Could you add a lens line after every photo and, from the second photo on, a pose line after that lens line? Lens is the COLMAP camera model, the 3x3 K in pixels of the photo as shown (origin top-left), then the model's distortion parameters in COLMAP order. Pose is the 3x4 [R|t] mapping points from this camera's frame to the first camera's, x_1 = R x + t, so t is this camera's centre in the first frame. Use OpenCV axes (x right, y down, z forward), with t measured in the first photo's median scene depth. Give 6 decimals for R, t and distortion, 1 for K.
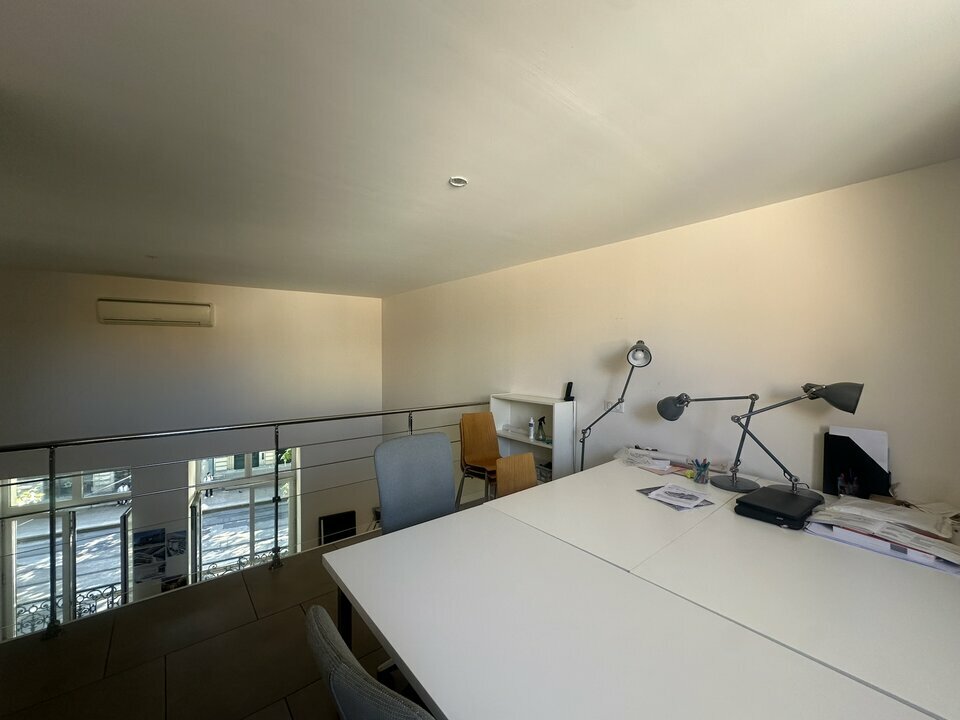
lens RADIAL K [[382.0, 0, 480.0], [0, 382.0, 360.0], [0, 0, 1]] dist [-0.001610, -0.000377]
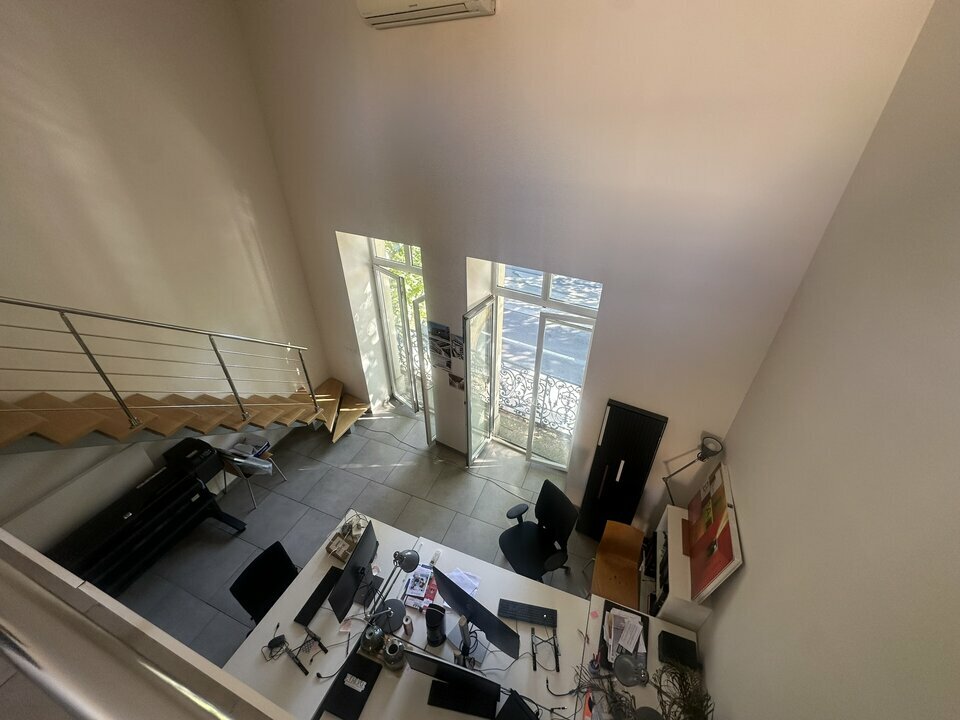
lens RADIAL K [[382.0, 0, 480.0], [0, 382.0, 360.0], [0, 0, 1]] dist [-0.001610, -0.000377]
pose [[0.476648, 0.481163, -0.735723, -0.114733], [-0.012365, 0.840498, 0.541674, 0.030537], [0.879007, -0.249090, 0.406572, 0.686104]]
